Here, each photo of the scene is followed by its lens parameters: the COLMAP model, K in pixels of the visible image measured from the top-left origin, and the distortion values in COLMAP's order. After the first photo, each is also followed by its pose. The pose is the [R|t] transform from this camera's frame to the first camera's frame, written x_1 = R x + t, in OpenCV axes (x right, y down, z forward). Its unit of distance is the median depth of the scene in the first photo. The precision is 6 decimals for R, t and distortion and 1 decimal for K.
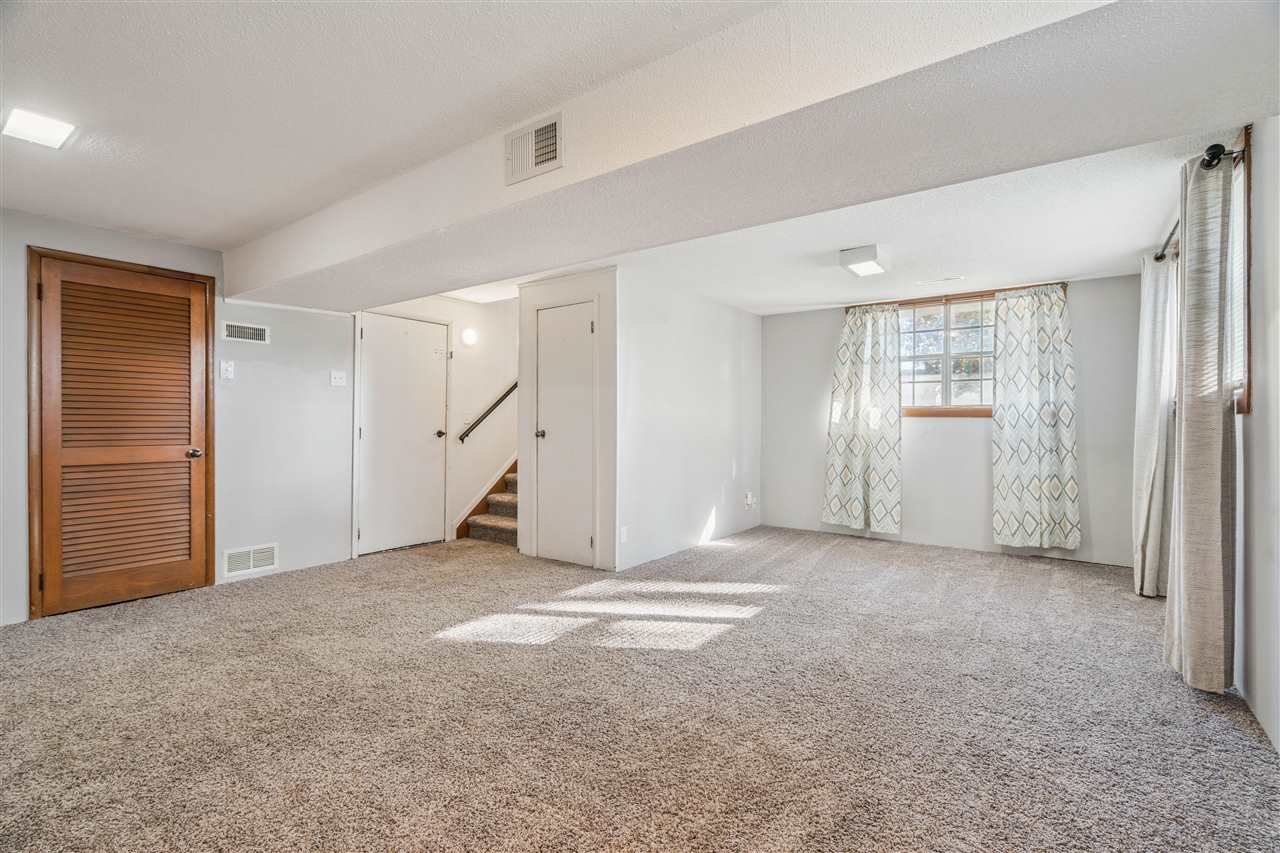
lens RADIAL K [[581.9, 0, 640.0], [0, 581.9, 426.5], [0, 0, 1]] dist [-0.000156, 0.000161]
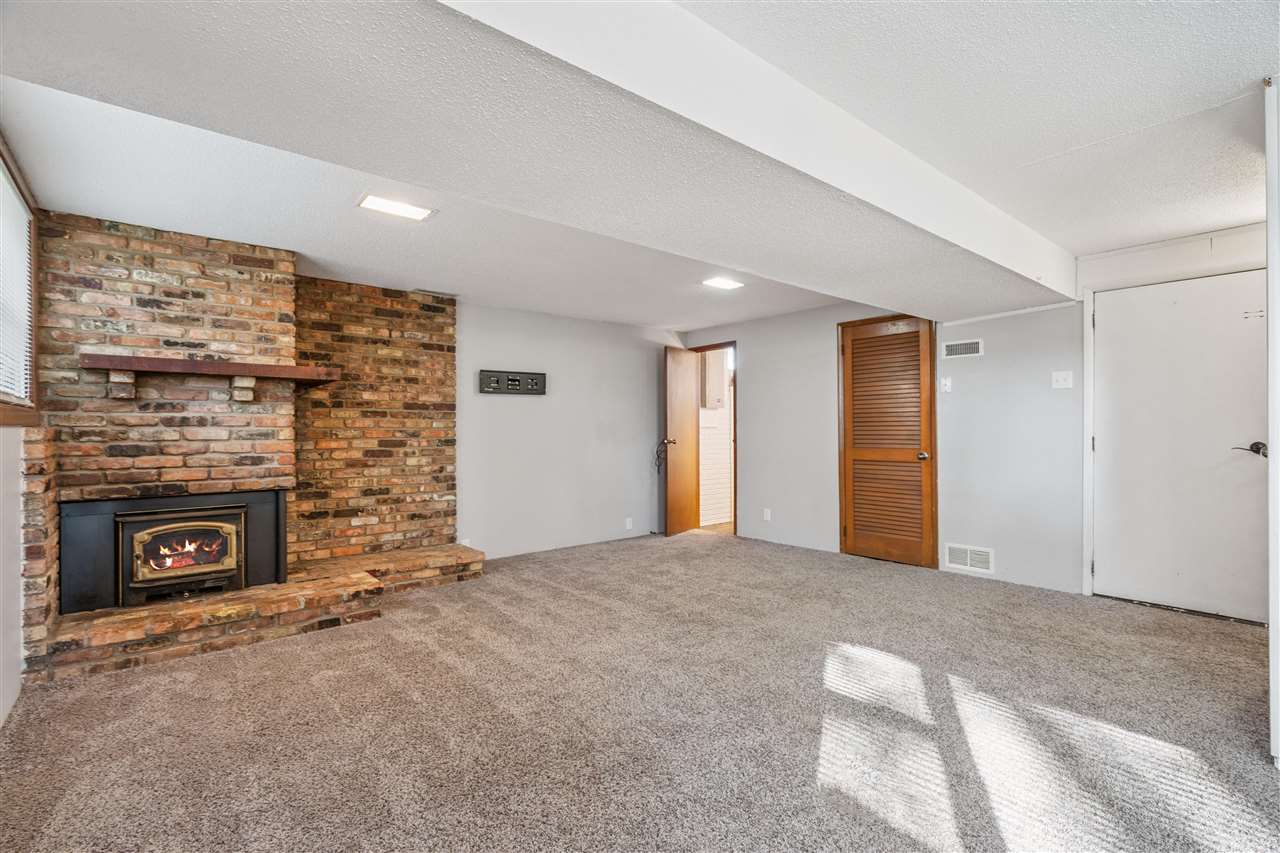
lens RADIAL K [[581.9, 0, 640.0], [0, 581.9, 426.5], [0, 0, 1]] dist [-0.000156, 0.000161]
pose [[-0.232005, -0.009140, -0.972672, 0.520239], [-0.003109, 0.999958, -0.008655, -0.003001], [0.972710, 0.001016, -0.232024, 0.656521]]
